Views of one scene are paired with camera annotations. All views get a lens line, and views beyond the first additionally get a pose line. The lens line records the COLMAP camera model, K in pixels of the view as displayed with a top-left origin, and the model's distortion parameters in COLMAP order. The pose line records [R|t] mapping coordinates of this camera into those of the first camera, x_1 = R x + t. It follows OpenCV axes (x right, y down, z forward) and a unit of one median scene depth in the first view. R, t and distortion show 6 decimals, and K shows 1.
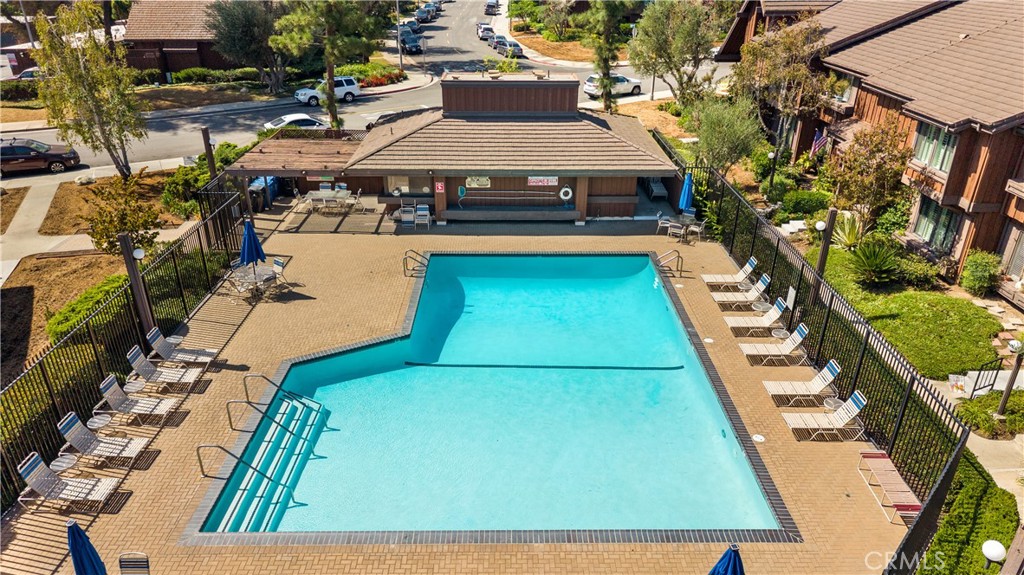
lens RADIAL K [[681.8, 0, 512.6], [0, 681.8, 287.3], [0, 0, 1]] dist [0.000543, -0.001577]
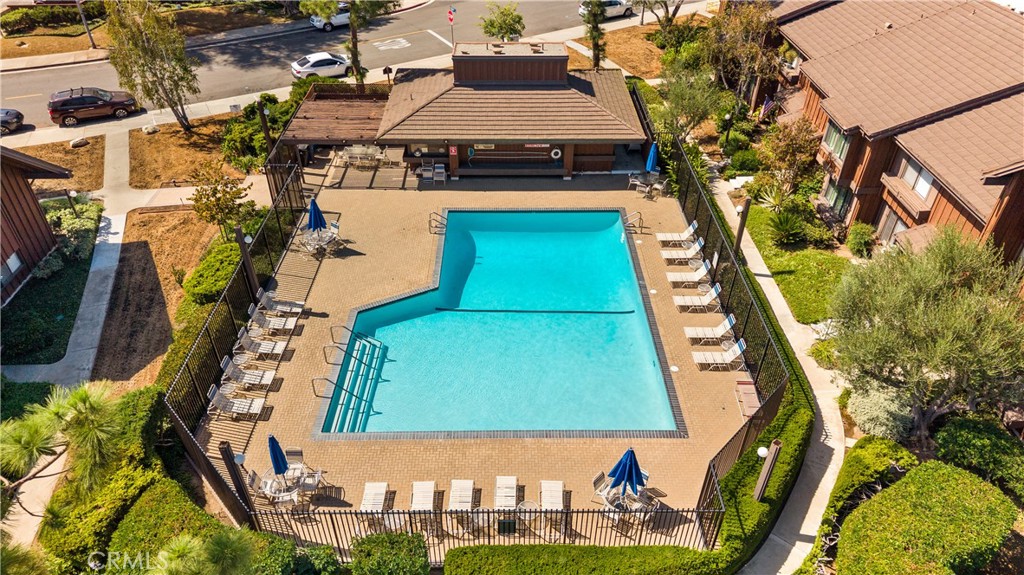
lens RADIAL K [[681.8, 0, 510.3], [0, 681.8, 287.7], [0, 0, 1]] dist [0.000543, -0.001577]
pose [[0.999985, -0.002124, -0.005049, 0.002186], [0.003072, 0.980599, 0.196000, -0.169081], [0.004535, -0.196013, 0.980591, -0.301573]]
